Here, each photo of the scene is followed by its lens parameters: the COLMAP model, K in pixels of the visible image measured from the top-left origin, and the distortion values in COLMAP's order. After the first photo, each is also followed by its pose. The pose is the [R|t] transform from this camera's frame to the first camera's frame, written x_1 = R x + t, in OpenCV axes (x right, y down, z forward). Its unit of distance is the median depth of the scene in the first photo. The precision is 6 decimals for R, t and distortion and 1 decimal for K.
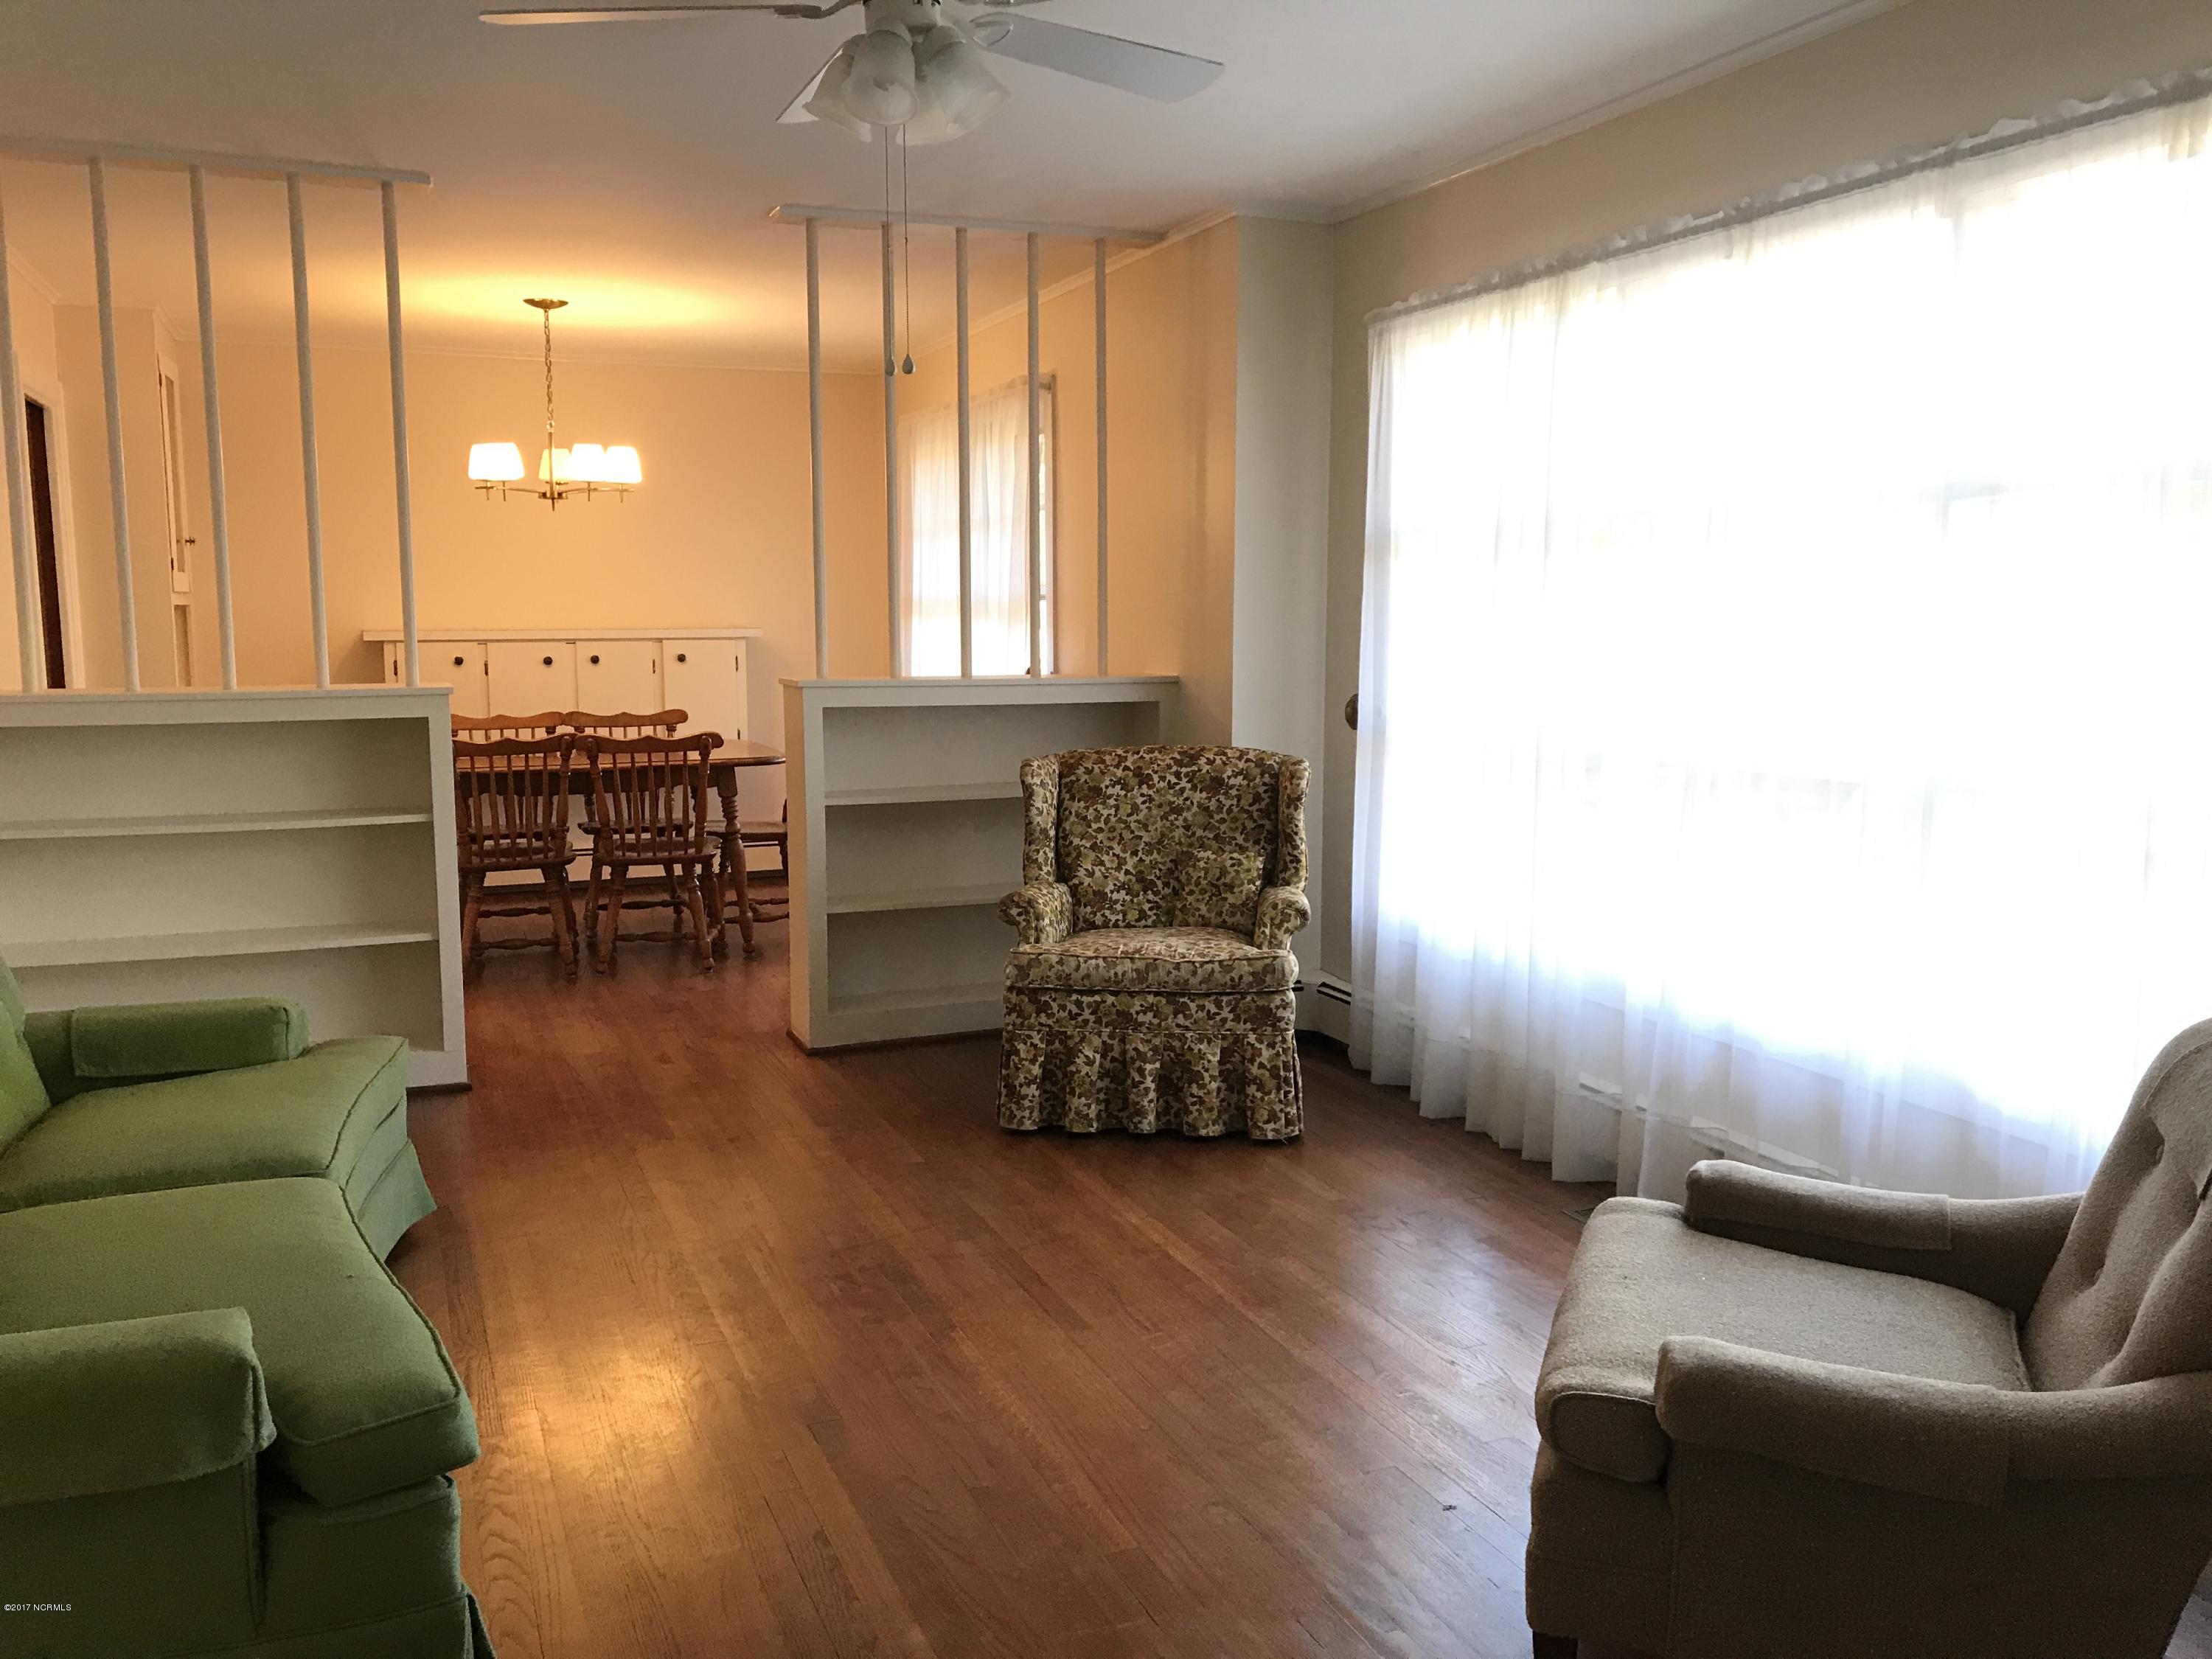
lens RADIAL K [[1827.0, 0, 1106.0], [0, 1827.0, 829.5], [0, 0, 1]] dist [0.082703, -0.136807]
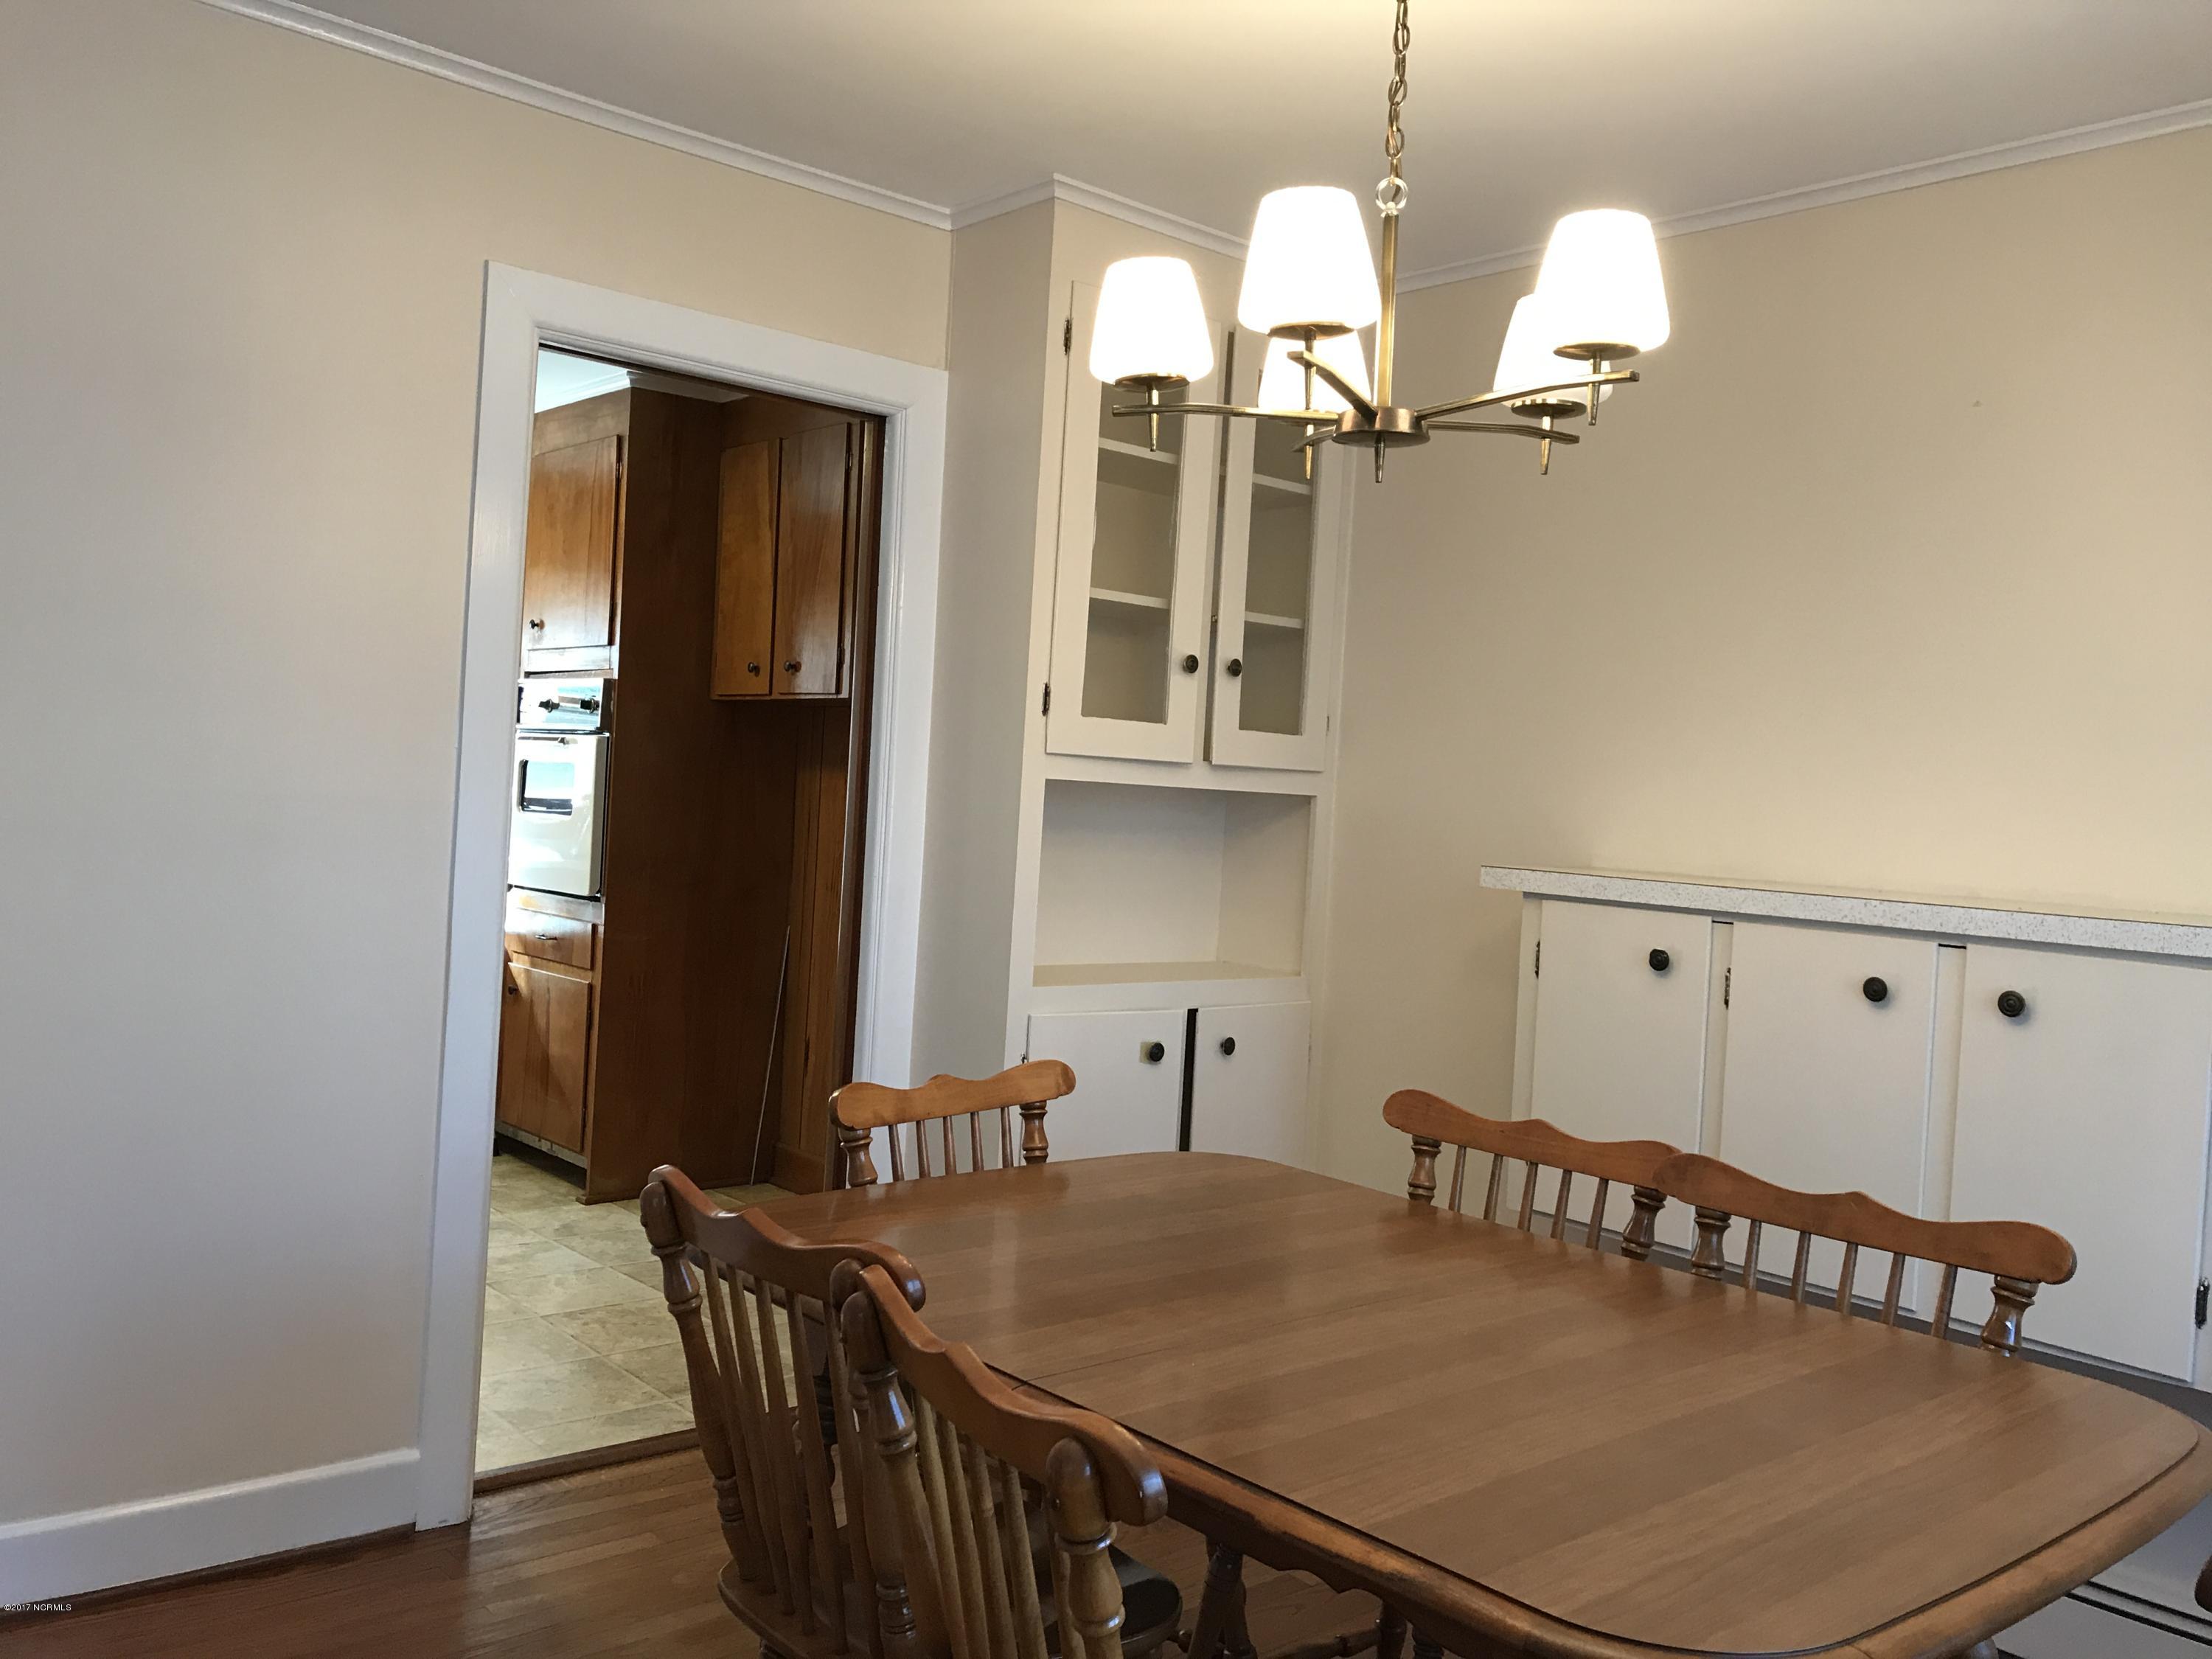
lens RADIAL K [[1827.0, 0, 1106.0], [0, 1827.0, 829.5], [0, 0, 1]] dist [0.082703, -0.136807]
pose [[0.316160, 0.042309, -0.947762, -0.026452], [-0.173230, 0.984784, -0.013826, -0.095367], [0.932756, 0.168552, 0.318679, 0.784234]]
